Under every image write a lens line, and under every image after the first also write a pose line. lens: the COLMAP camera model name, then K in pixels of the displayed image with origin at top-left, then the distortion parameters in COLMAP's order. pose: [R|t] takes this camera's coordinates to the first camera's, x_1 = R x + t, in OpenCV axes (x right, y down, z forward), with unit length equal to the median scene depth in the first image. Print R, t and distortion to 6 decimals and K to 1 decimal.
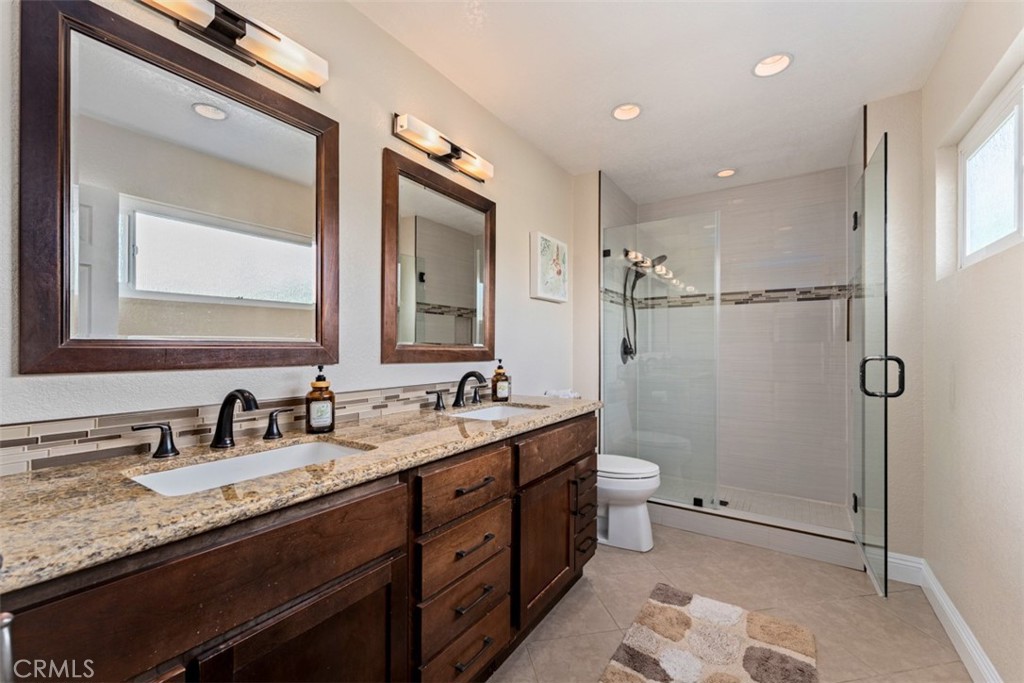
lens RADIAL K [[416.7, 0, 510.9], [0, 416.7, 357.8], [0, 0, 1]] dist [-0.000559, -0.000151]
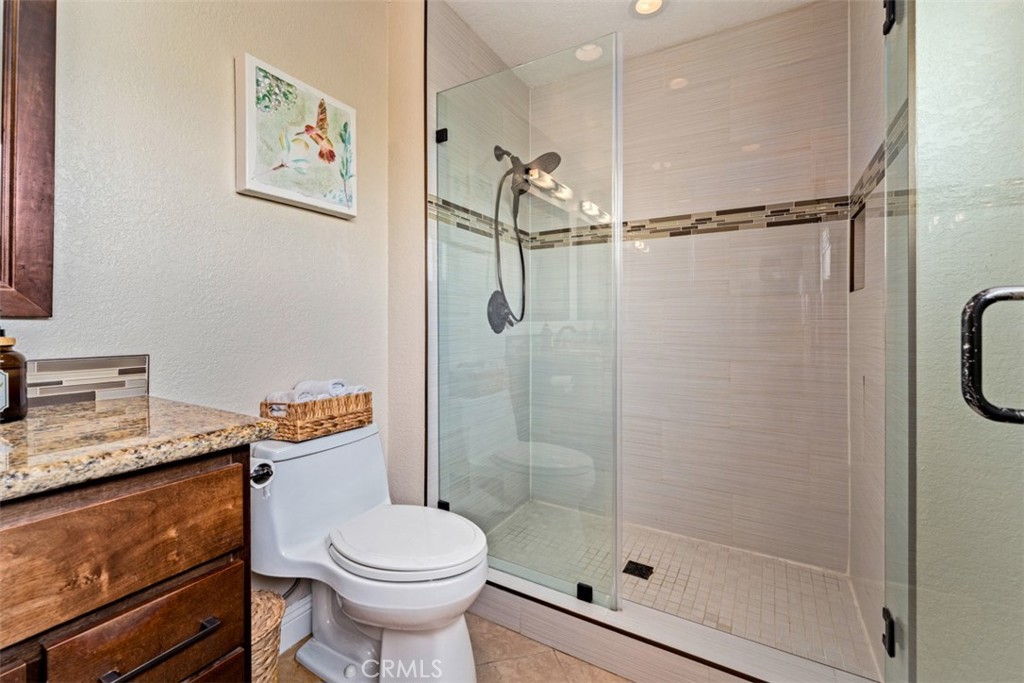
lens RADIAL K [[428.1, 0, 509.4], [0, 428.1, 333.4], [0, 0, 1]] dist [0.000425, -0.000205]
pose [[0.998402, -0.000496, 0.056506, 0.282336], [0.000470, 1.000000, 0.000472, 0.016485], [-0.056506, -0.000445, 0.998402, 0.406057]]
